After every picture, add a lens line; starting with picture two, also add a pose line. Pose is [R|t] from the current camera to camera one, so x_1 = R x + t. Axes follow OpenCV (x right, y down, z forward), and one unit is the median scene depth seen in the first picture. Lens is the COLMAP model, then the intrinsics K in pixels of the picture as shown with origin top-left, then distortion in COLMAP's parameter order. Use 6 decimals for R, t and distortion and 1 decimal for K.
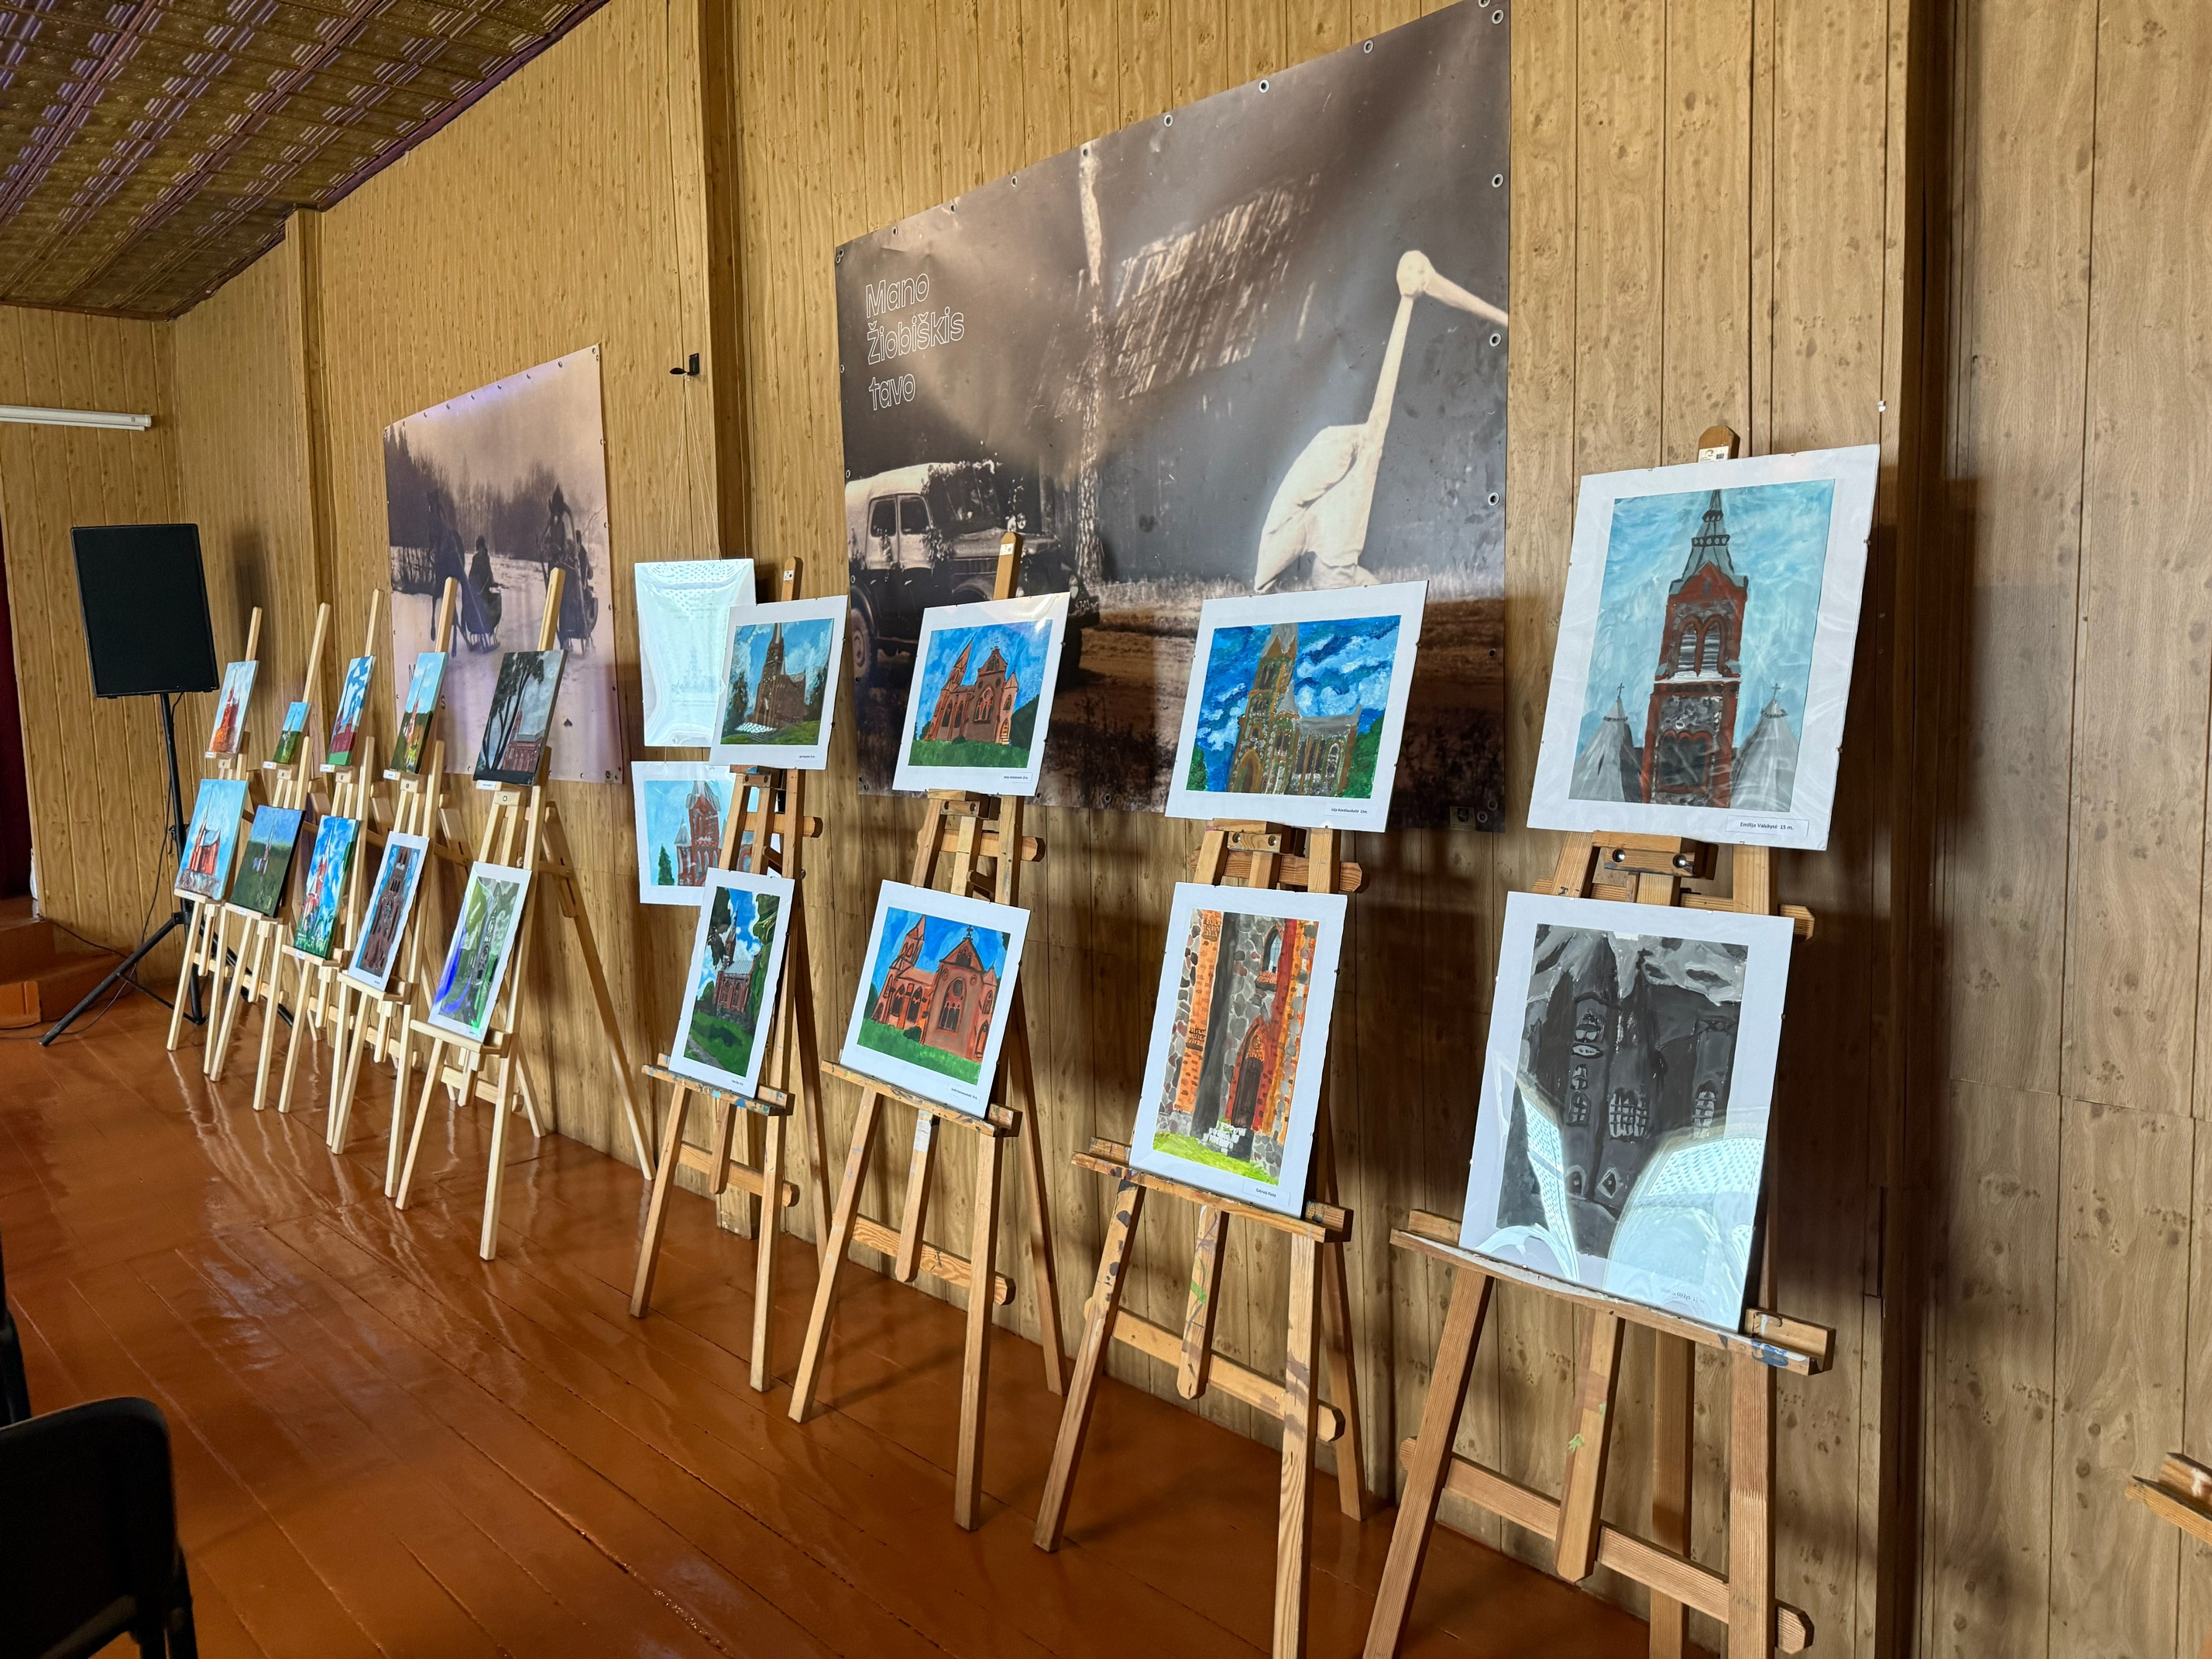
lens RADIAL K [[1506.4, 0, 1111.1], [0, 1506.4, 823.1], [0, 0, 1]] dist [0.114681, -0.000154]
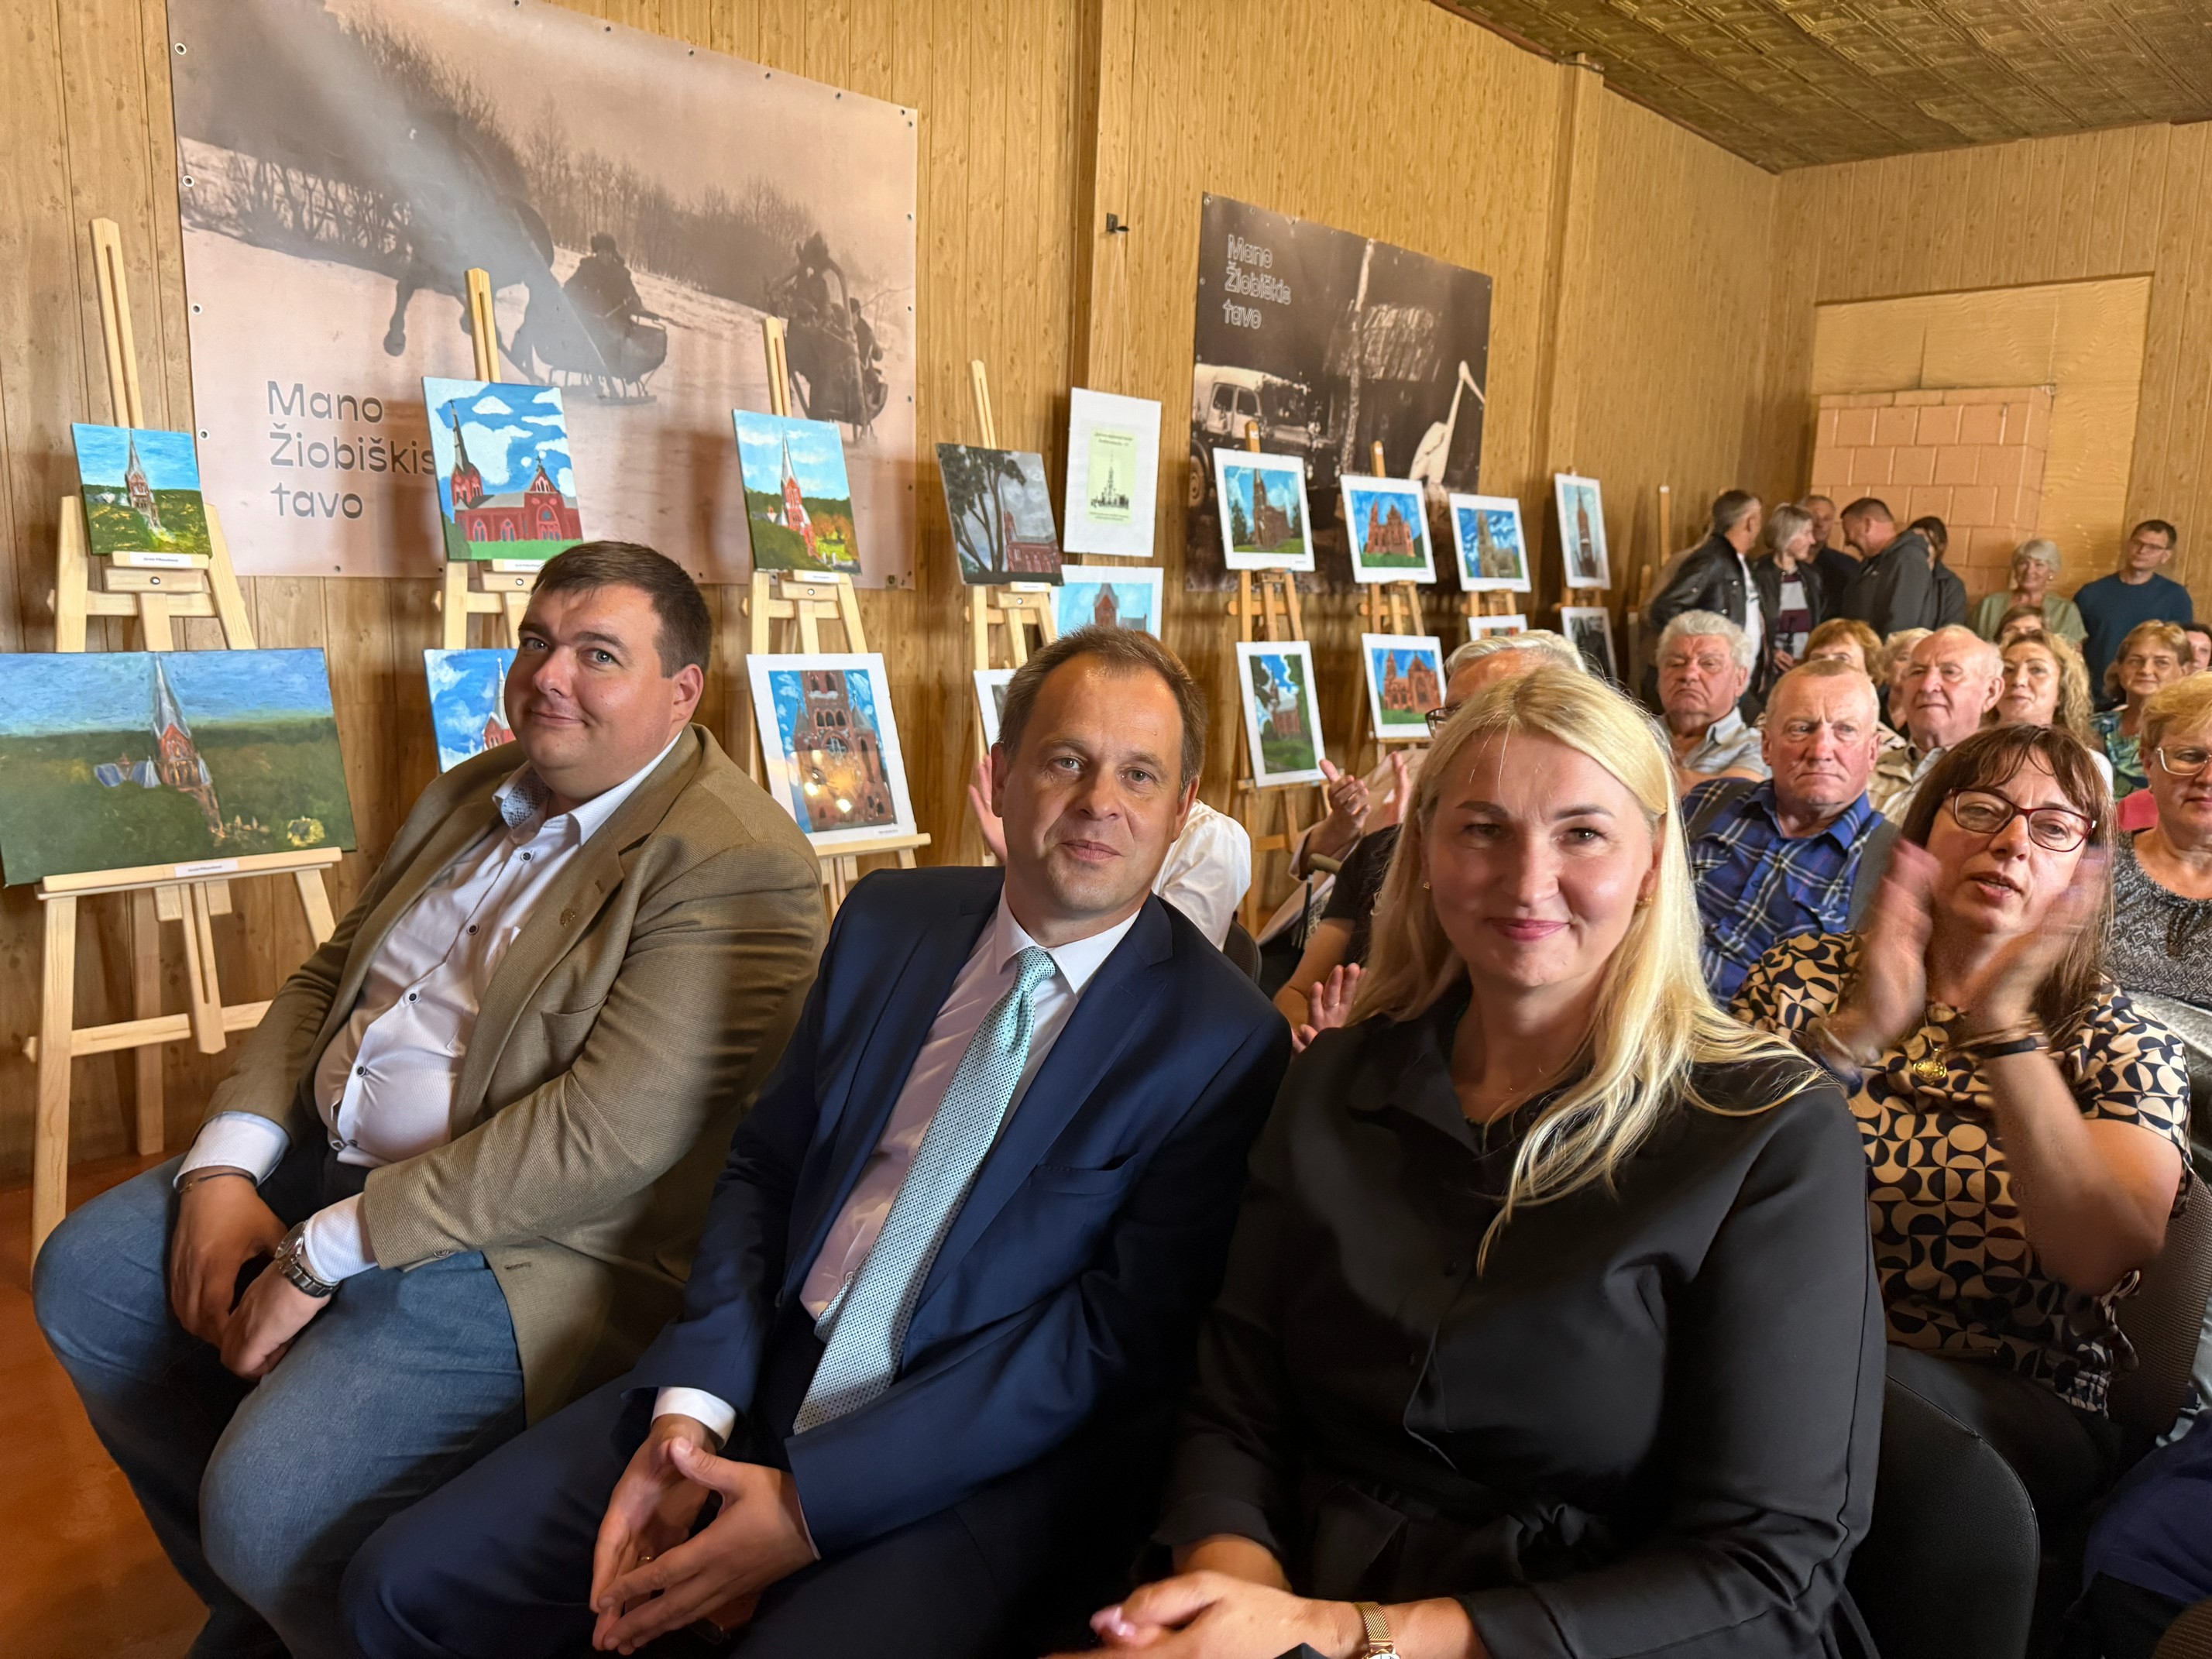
lens RADIAL K [[1533.9, 0, 1096.2], [0, 1533.9, 817.5], [0, 0, 1]] dist [0.123363, -0.145620]
pose [[-0.027948, -0.140357, 0.989706, -1.930353], [0.054862, 0.988386, 0.141719, -0.022065], [-0.998103, 0.058258, -0.019923, 1.349972]]
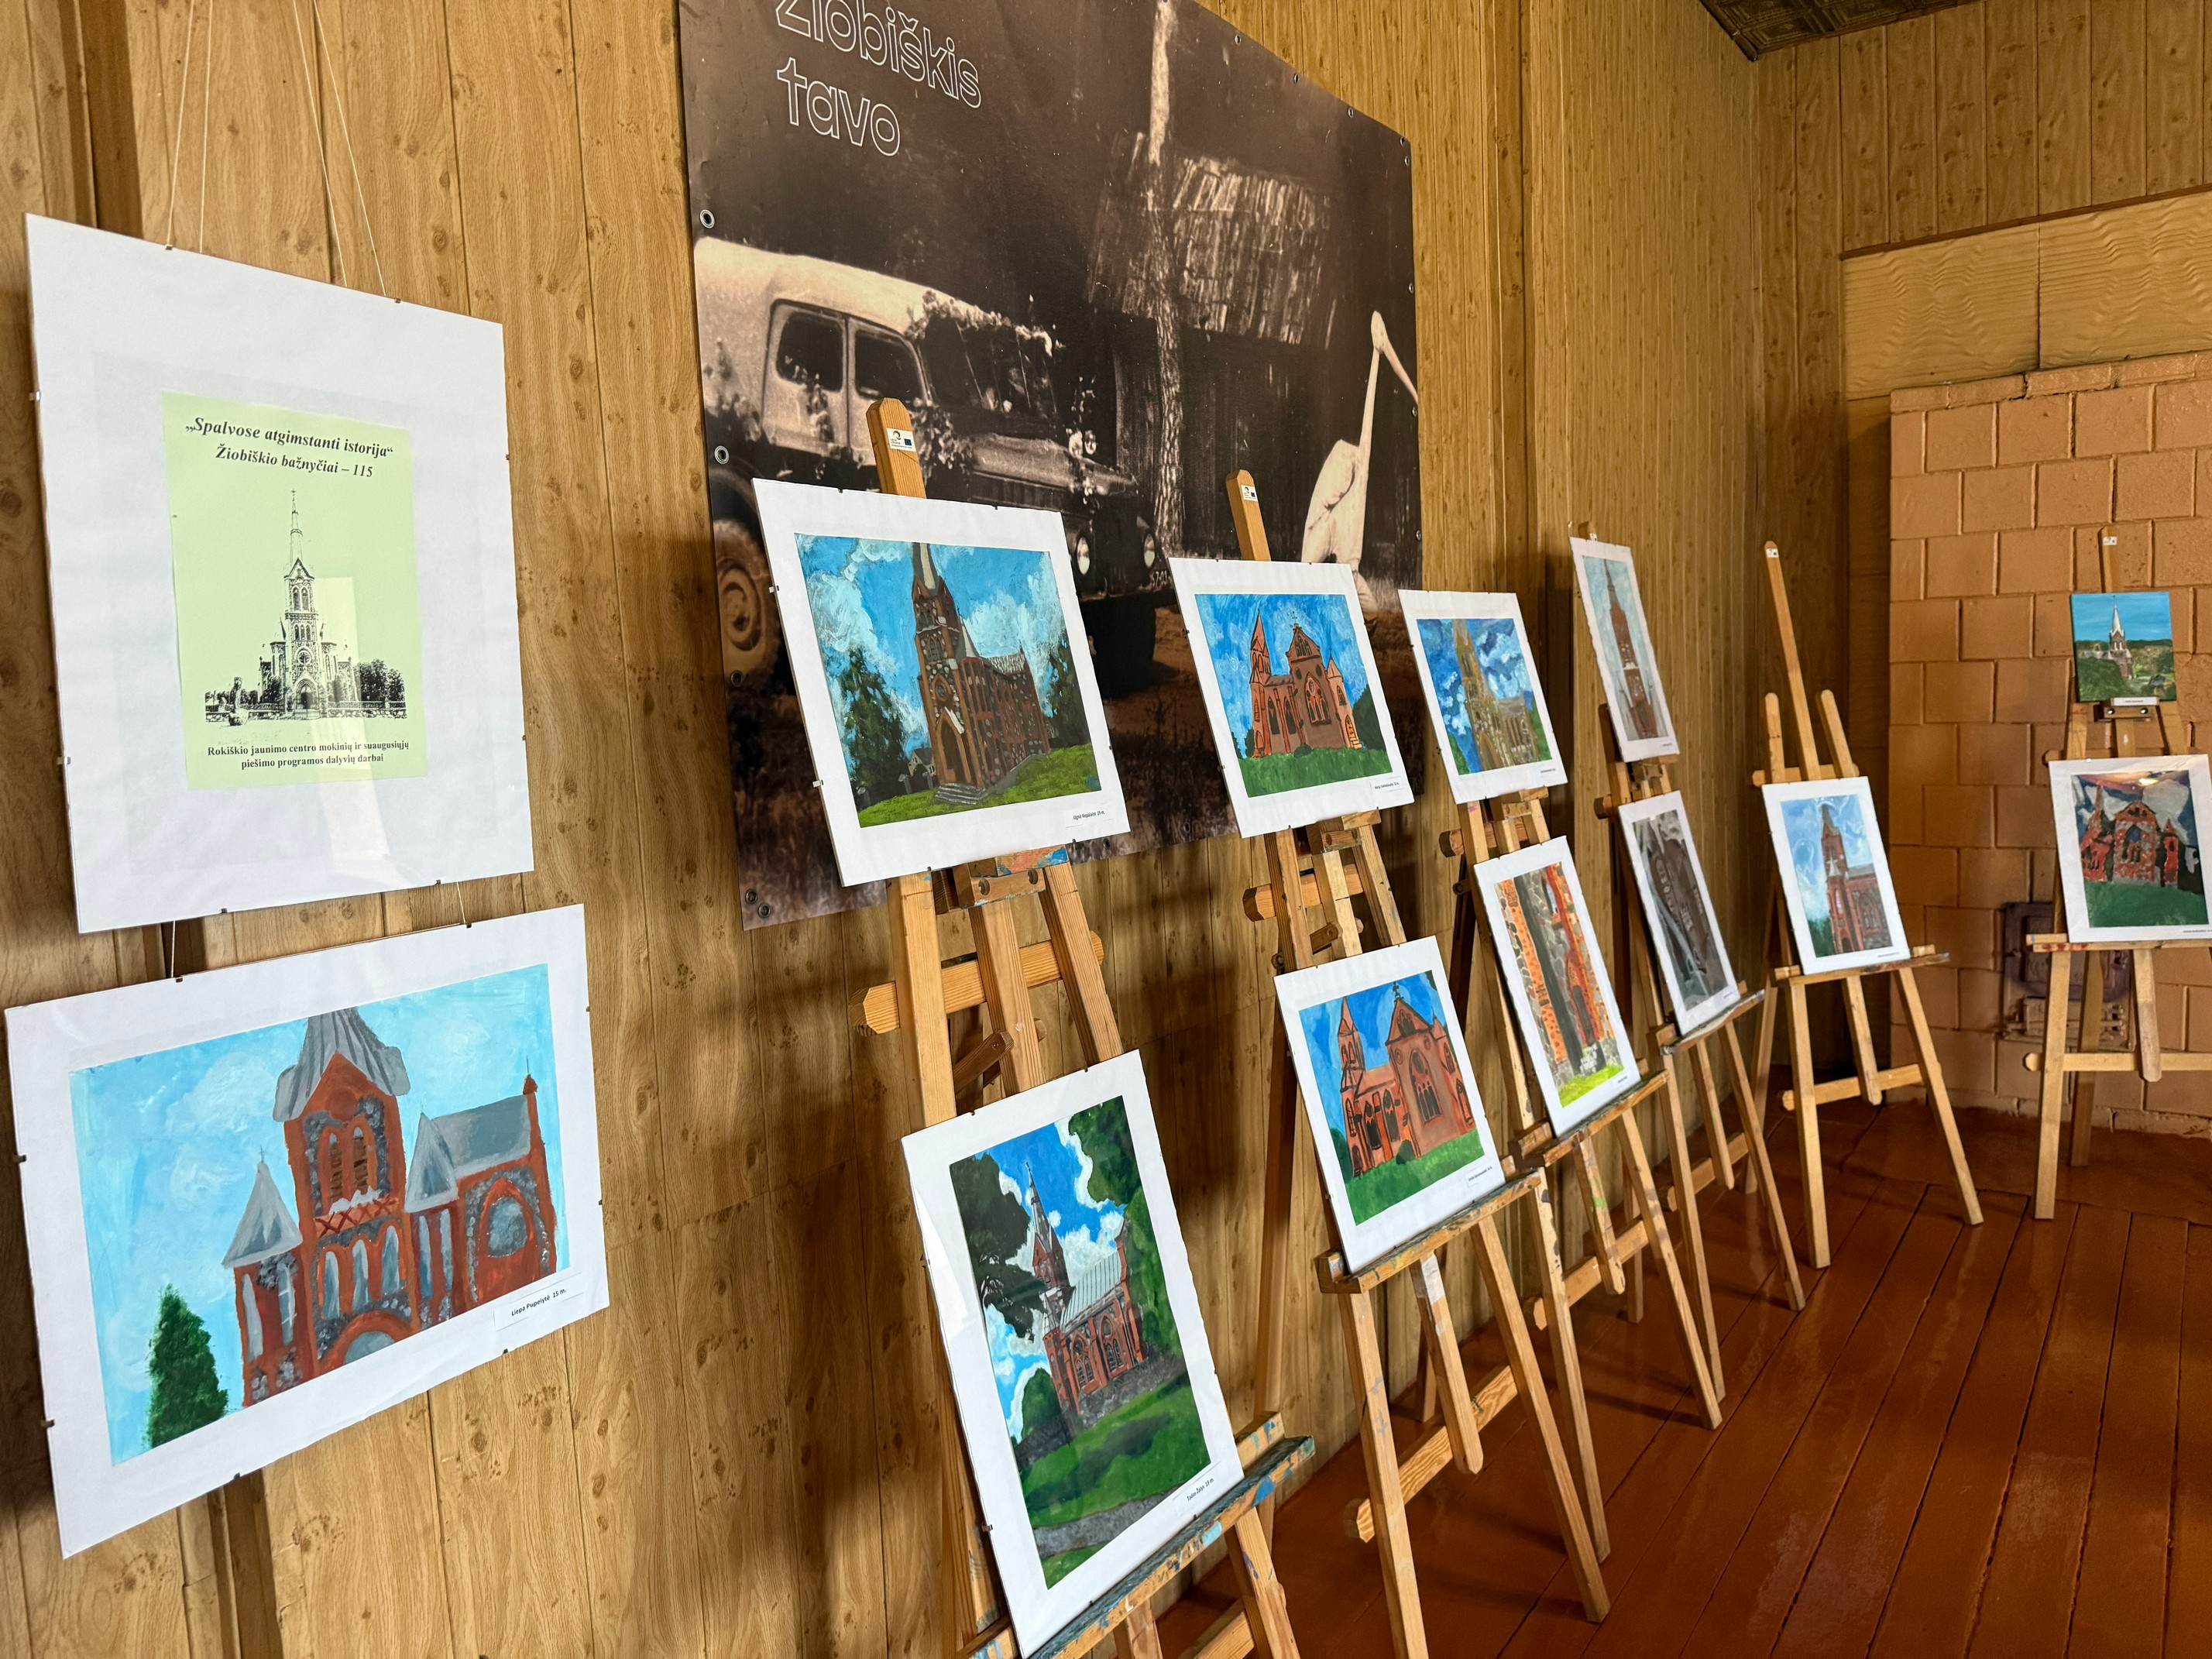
lens RADIAL K [[1539.1, 0, 1104.0], [0, 1539.1, 815.8], [0, 0, 1]] dist [0.142930, -0.129600]
pose [[-0.179117, -0.053875, 0.982352, -0.771156], [0.135307, 0.987662, 0.078838, -0.090431], [-0.974479, 0.147040, -0.169617, 1.164962]]
